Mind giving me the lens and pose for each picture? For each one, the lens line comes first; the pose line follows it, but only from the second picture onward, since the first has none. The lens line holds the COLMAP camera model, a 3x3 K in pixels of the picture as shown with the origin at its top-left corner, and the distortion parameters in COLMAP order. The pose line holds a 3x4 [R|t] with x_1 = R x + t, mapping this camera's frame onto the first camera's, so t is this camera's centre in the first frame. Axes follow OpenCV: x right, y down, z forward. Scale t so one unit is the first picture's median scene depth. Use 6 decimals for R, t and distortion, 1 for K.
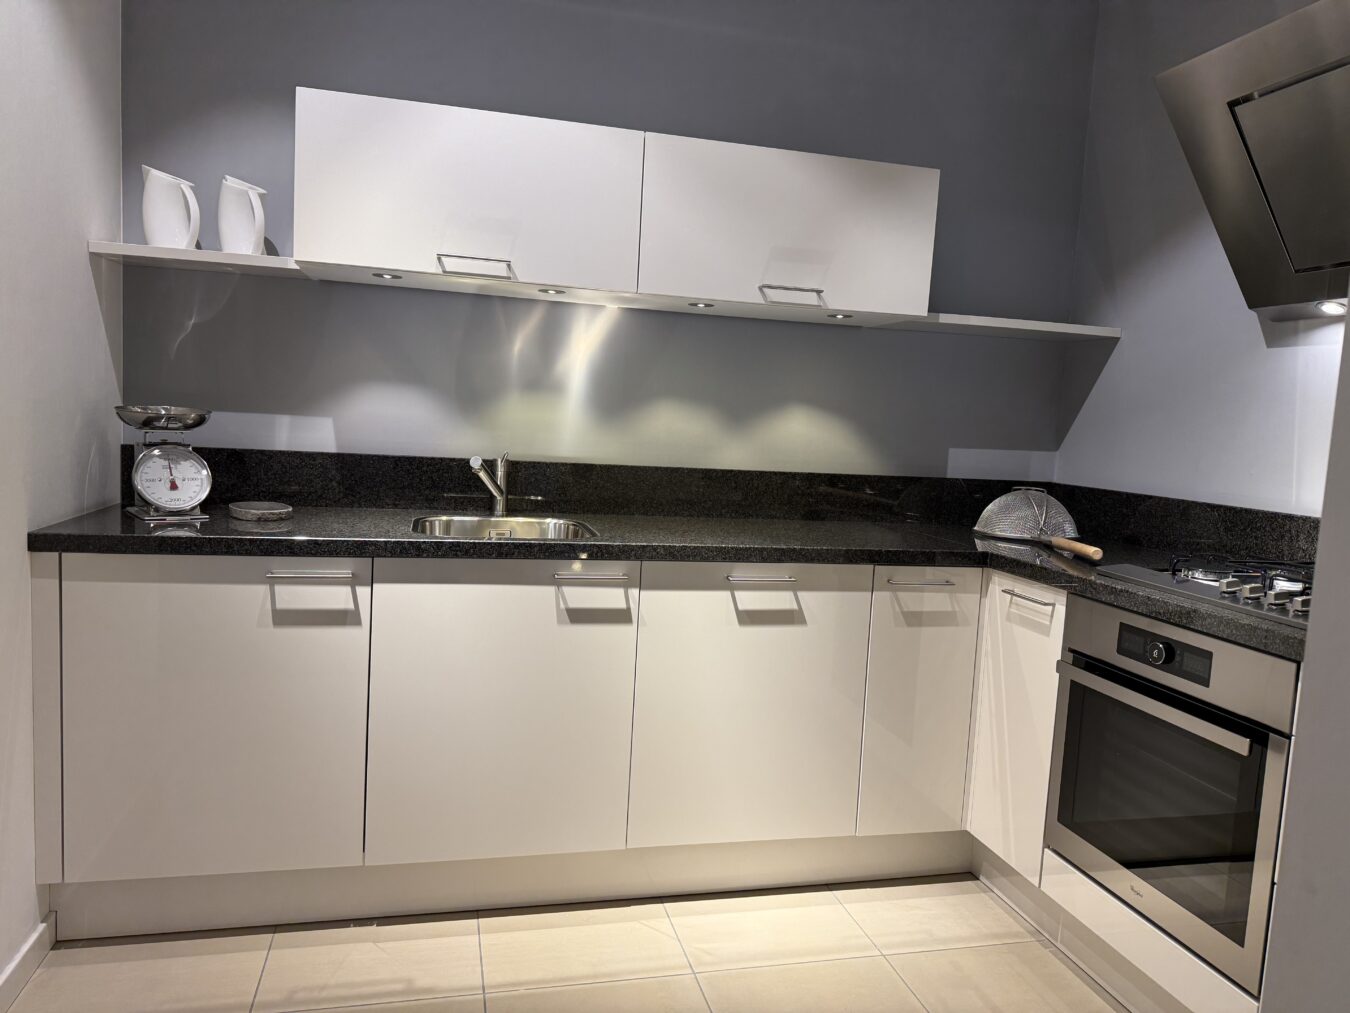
lens RADIAL K [[957.3, 0, 675.0], [0, 957.3, 506.5], [0, 0, 1]] dist [0.073625, -0.097438]
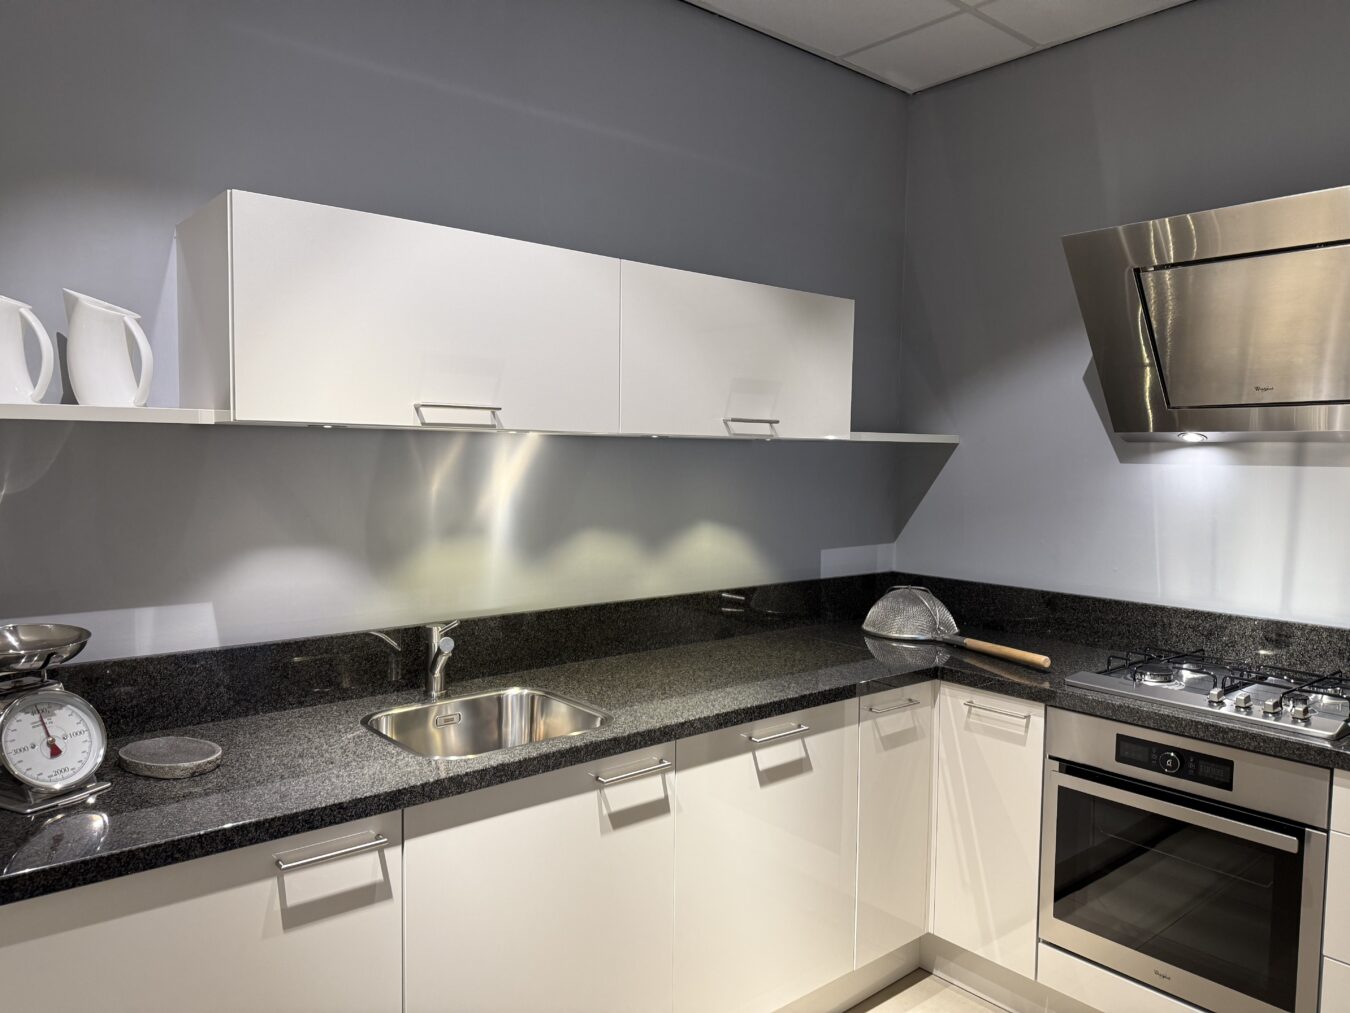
lens RADIAL K [[954.8, 0, 667.7], [0, 954.8, 505.0], [0, 0, 1]] dist [0.065034, -0.088928]
pose [[0.896961, -0.068607, 0.436754, -0.397764], [0.078196, 0.996930, -0.003990, -0.150736], [-0.435139, 0.037731, 0.899572, 0.184920]]
